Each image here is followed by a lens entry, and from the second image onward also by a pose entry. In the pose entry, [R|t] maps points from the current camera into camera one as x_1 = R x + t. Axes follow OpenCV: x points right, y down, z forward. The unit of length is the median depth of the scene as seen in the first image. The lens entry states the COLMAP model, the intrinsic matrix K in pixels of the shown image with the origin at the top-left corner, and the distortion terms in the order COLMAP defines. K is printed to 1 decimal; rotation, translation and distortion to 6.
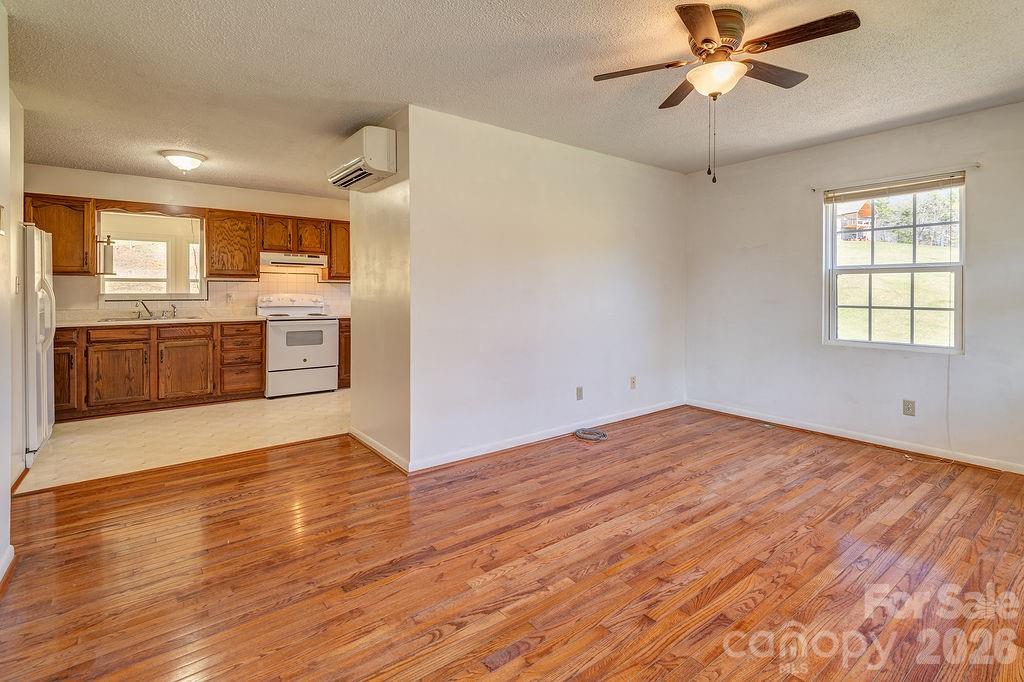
lens RADIAL K [[481.4, 0, 510.4], [0, 481.4, 296.4], [0, 0, 1]] dist [0.036199, -0.027484]
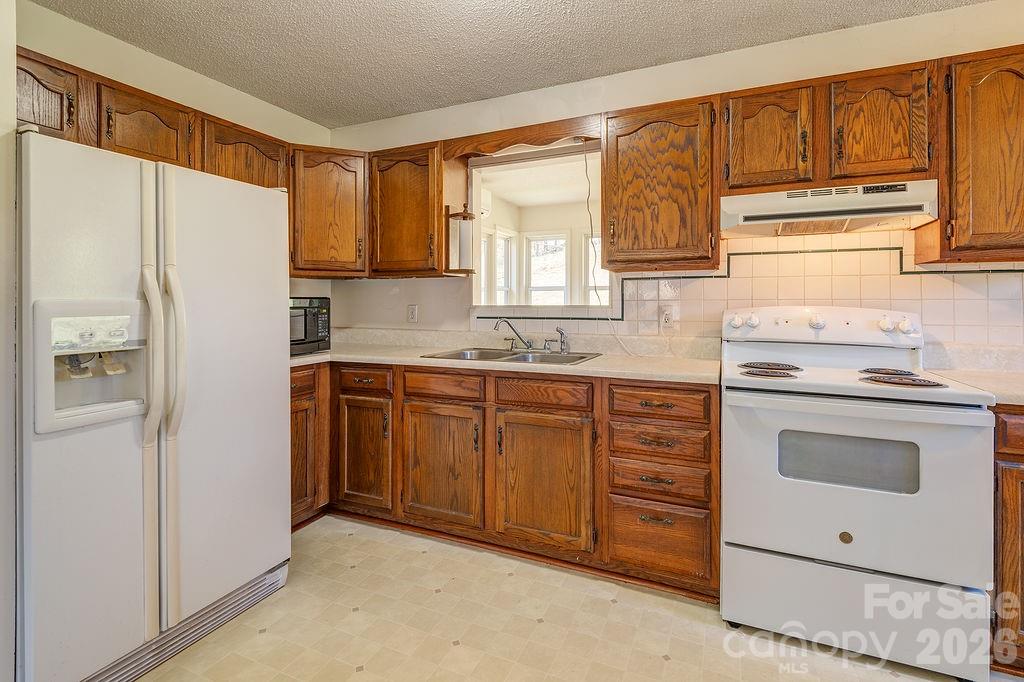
lens RADIAL K [[476.4, 0, 518.6], [0, 476.4, 303.5], [0, 0, 1]] dist [-0.000787, -0.001244]
pose [[0.484394, -0.002842, -0.874845, -0.285778], [-0.008081, 0.999938, -0.007723, -0.003891], [0.874812, 0.010811, 0.484341, 0.730601]]
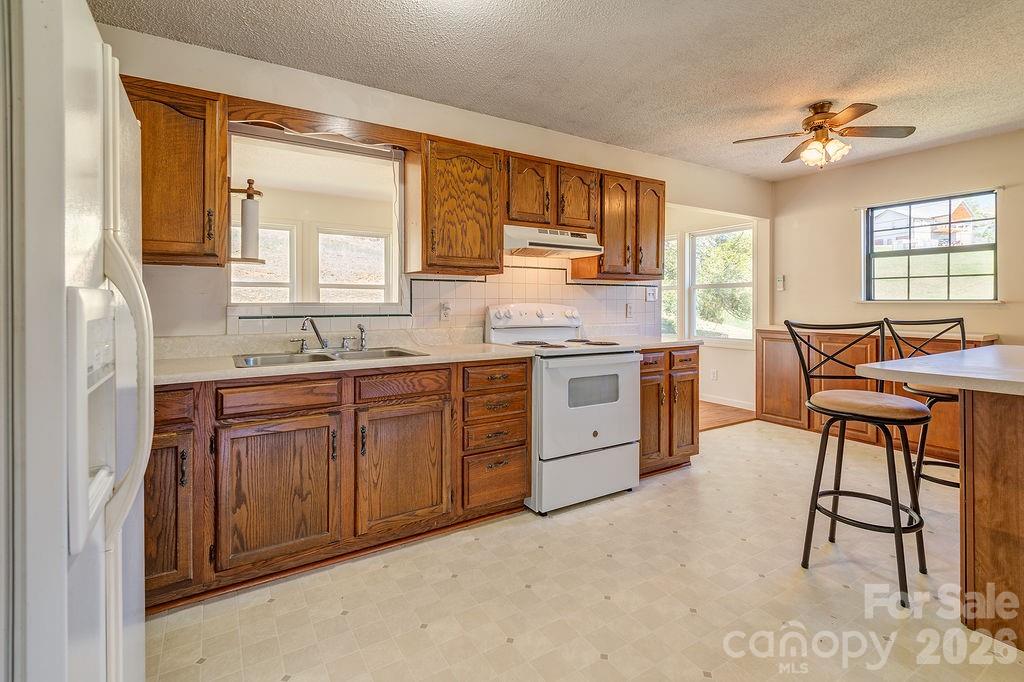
lens RADIAL K [[476.4, 0, 518.6], [0, 476.4, 303.5], [0, 0, 1]] dist [-0.000787, -0.001244]
pose [[0.997315, -0.001654, -0.073219, -0.495386], [0.001021, 0.999962, -0.008684, -0.001013], [0.073230, 0.008586, 0.997278, 0.520848]]
